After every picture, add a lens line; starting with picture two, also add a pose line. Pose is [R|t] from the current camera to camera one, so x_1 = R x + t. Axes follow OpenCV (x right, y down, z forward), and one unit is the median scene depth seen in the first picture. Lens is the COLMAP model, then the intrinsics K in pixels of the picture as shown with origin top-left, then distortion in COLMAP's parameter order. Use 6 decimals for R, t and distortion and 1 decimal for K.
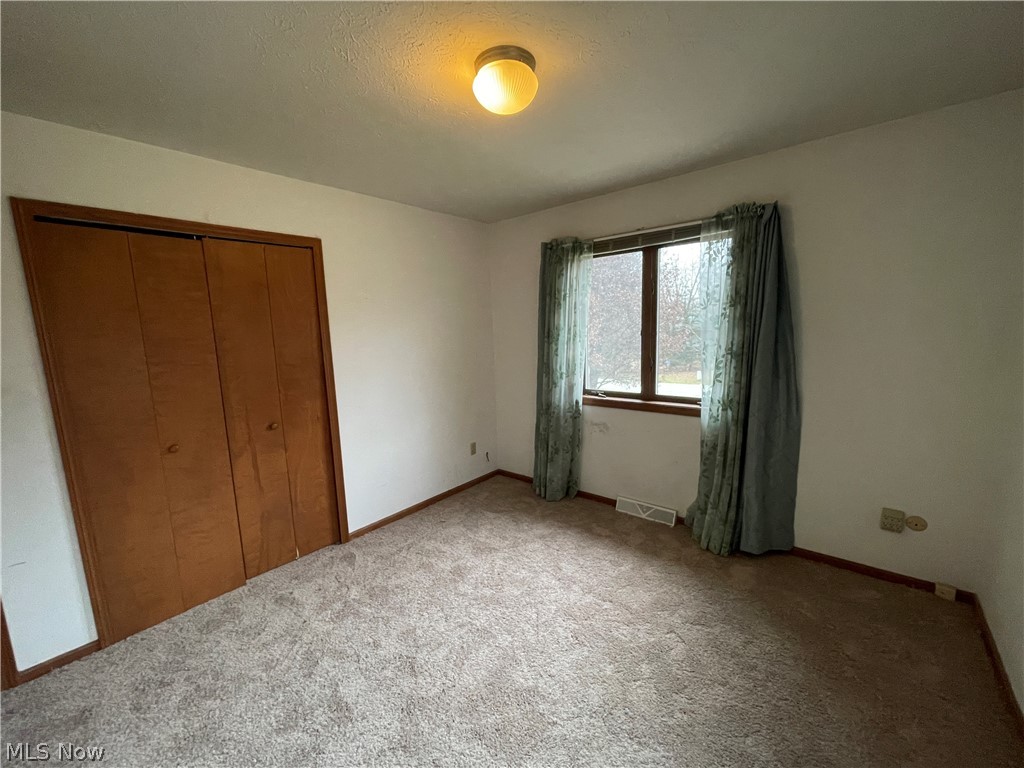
lens RADIAL K [[411.3, 0, 512.0], [0, 411.3, 384.0], [0, 0, 1]] dist [0.000960, 0.000320]
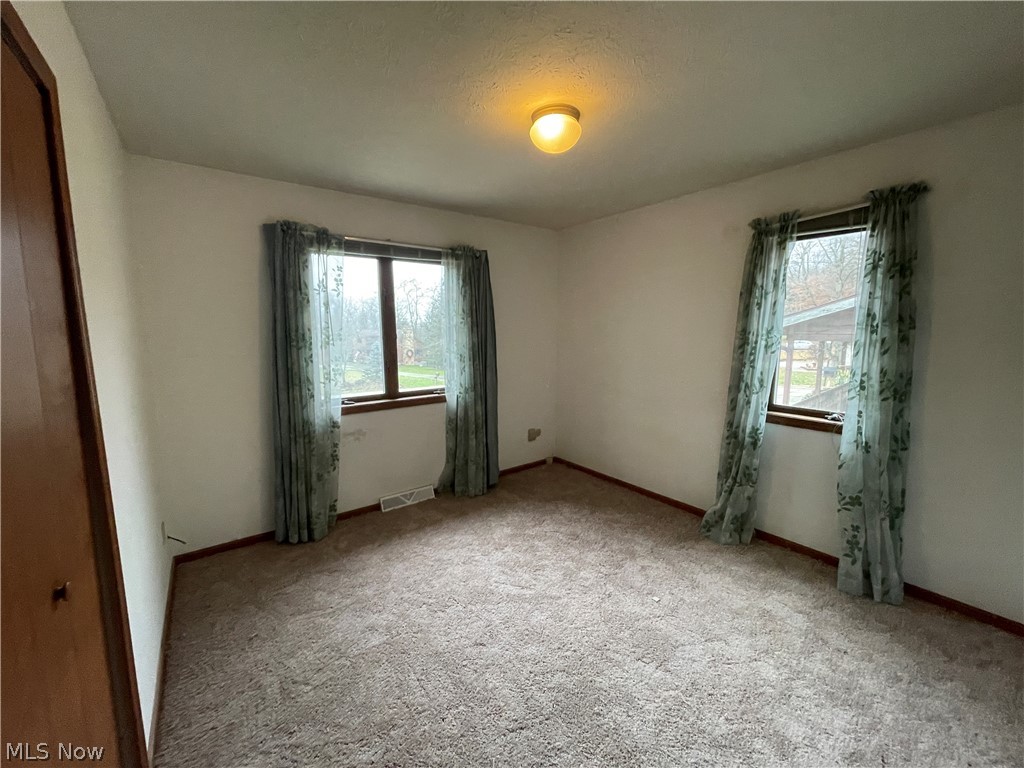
lens RADIAL K [[411.3, 0, 512.0], [0, 411.3, 384.0], [0, 0, 1]] dist [0.000960, 0.000320]
pose [[0.223327, -0.100619, 0.969536, -0.671632], [0.132079, 0.988608, 0.072174, -0.036584], [-0.965754, 0.111937, 0.234072, 0.458249]]
